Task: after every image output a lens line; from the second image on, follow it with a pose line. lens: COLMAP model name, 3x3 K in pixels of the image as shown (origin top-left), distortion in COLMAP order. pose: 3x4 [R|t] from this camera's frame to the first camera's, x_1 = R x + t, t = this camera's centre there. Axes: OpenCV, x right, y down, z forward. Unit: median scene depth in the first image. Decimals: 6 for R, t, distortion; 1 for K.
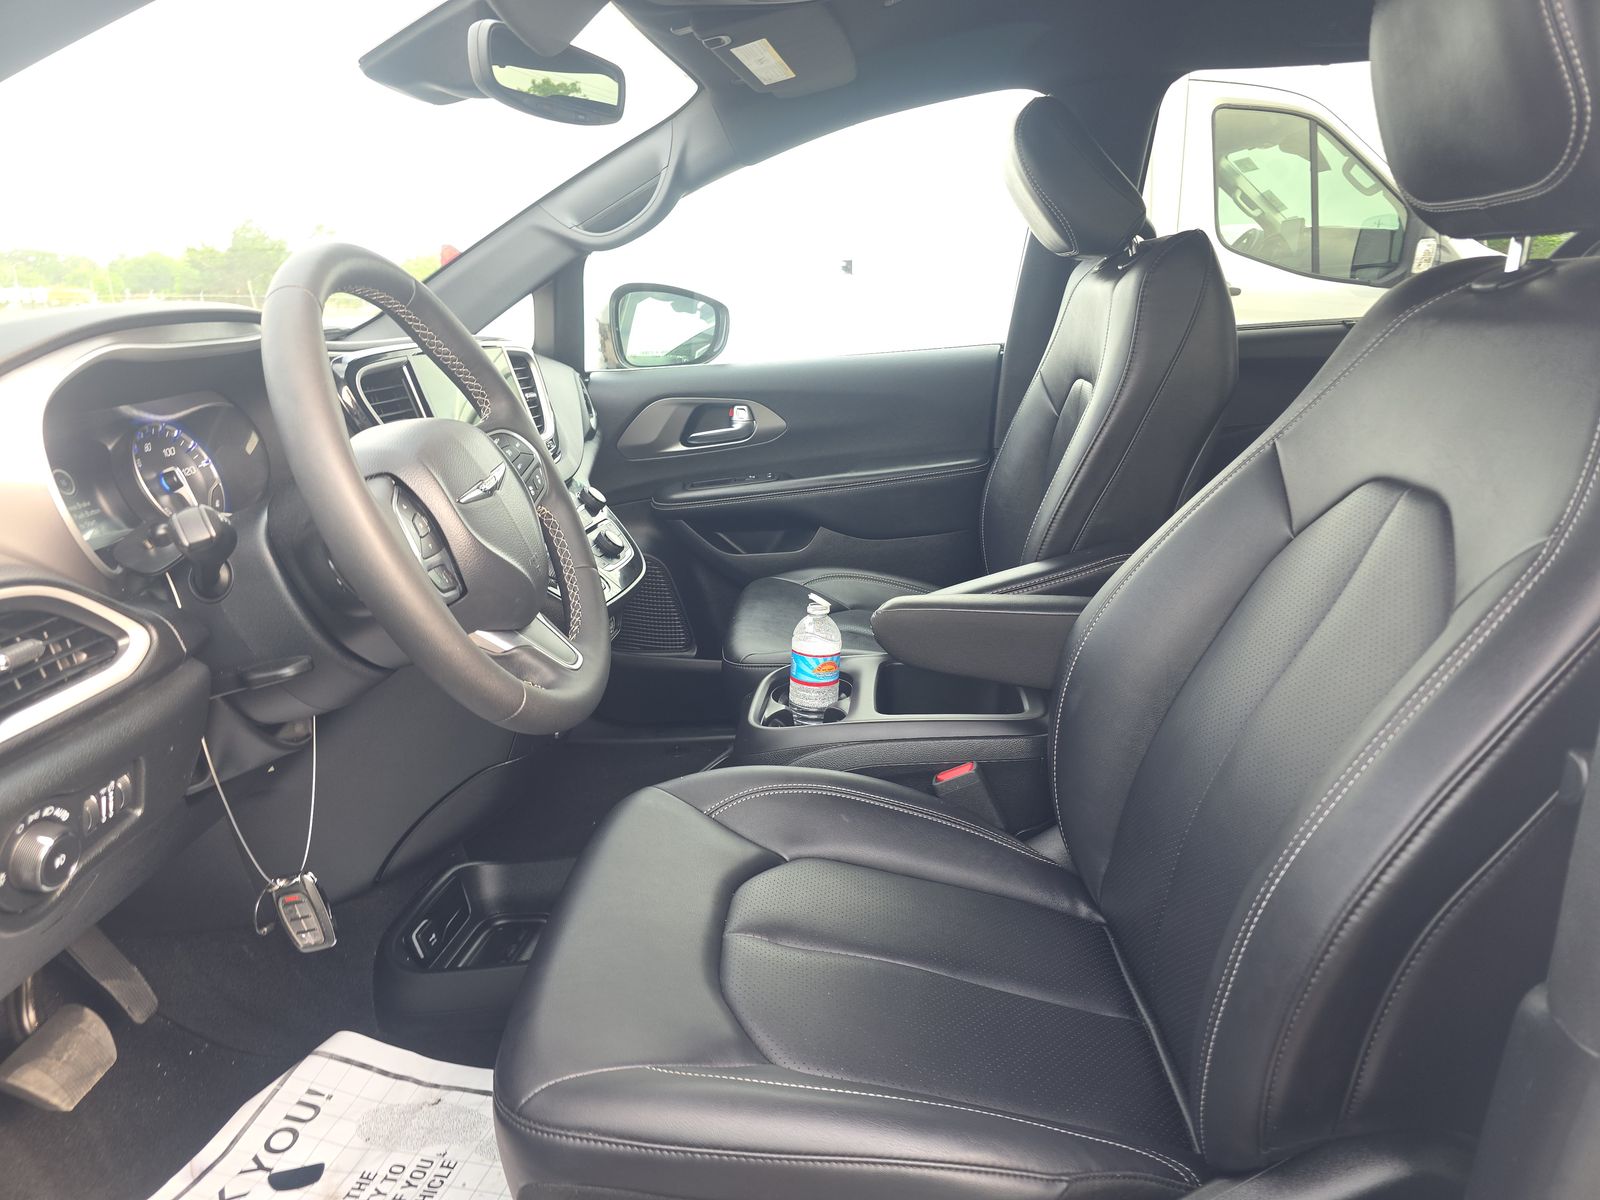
lens RADIAL K [[1092.7, 0, 800.0], [0, 1092.7, 600.0], [0, 0, 1]] dist [0.059367, -0.060756]
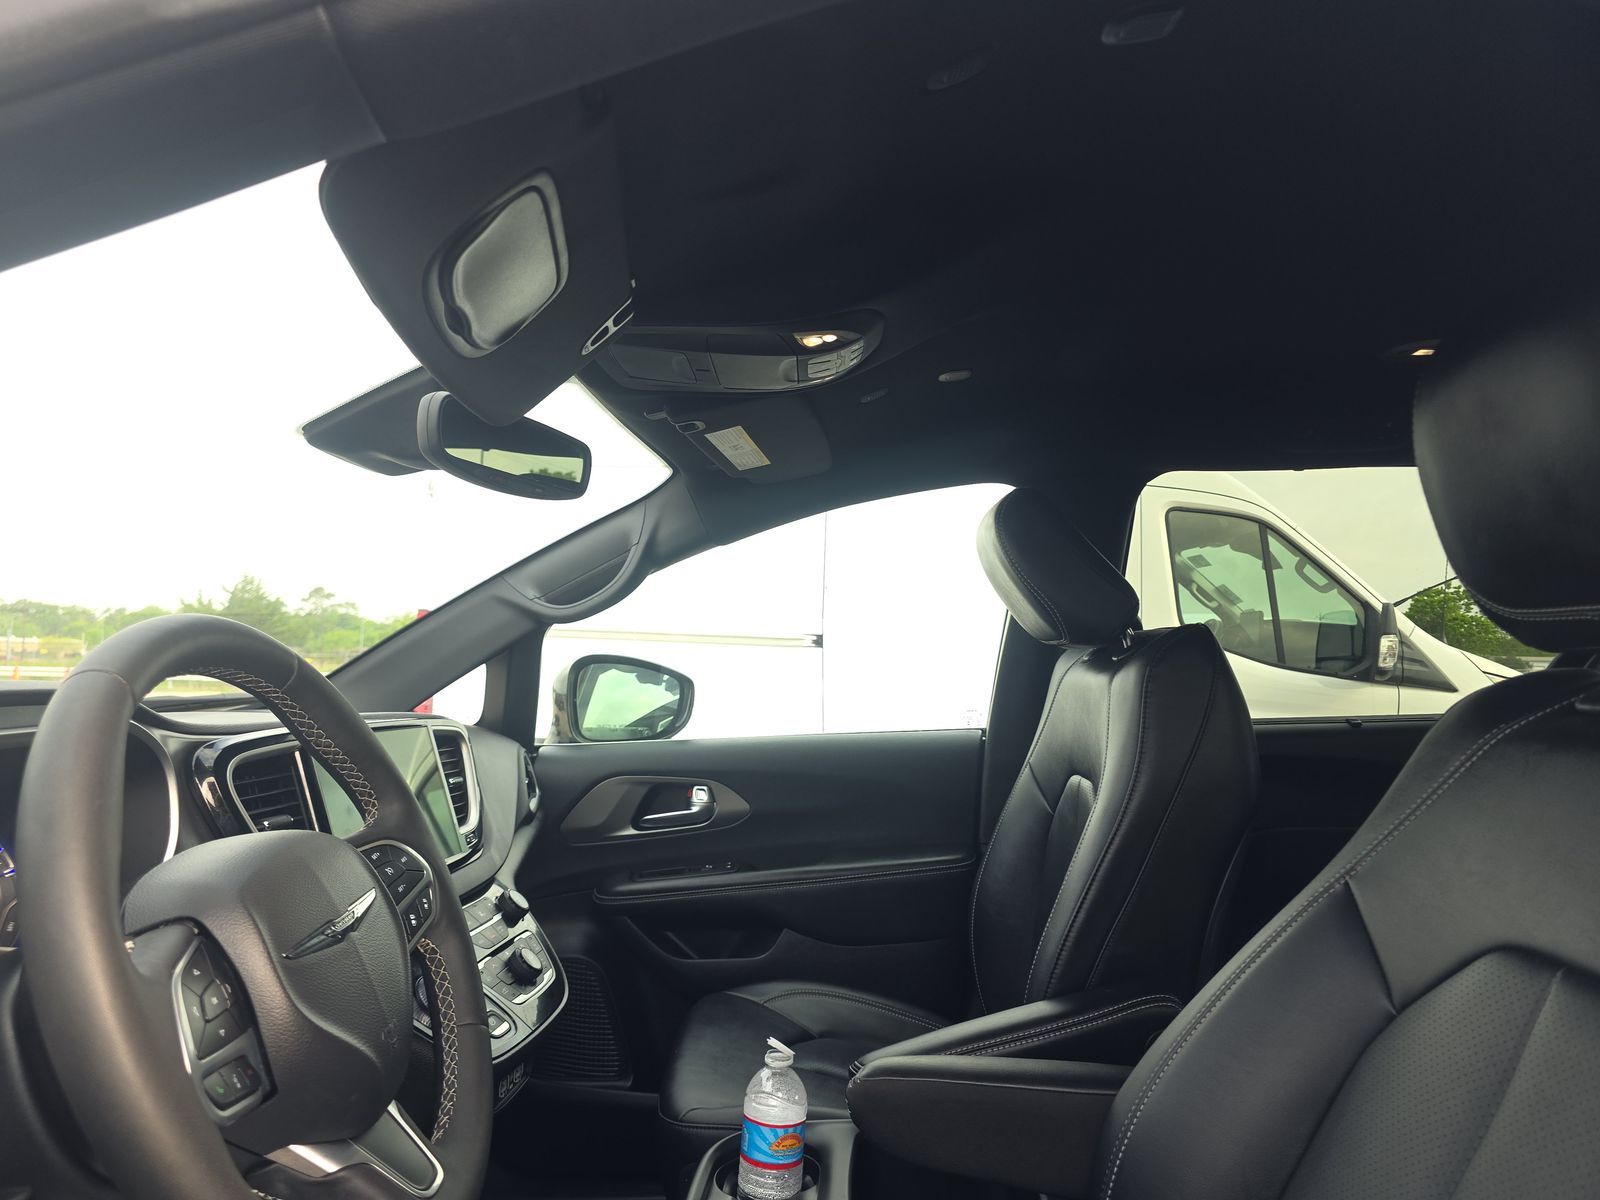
lens RADIAL K [[1092.7, 0, 800.0], [0, 1092.7, 600.0], [0, 0, 1]] dist [0.059367, -0.060756]
pose [[0.999270, 0.029511, 0.024273, 0.002232], [-0.020106, 0.946275, -0.322737, -0.038421], [-0.032493, 0.322014, 0.946177, 0.101193]]
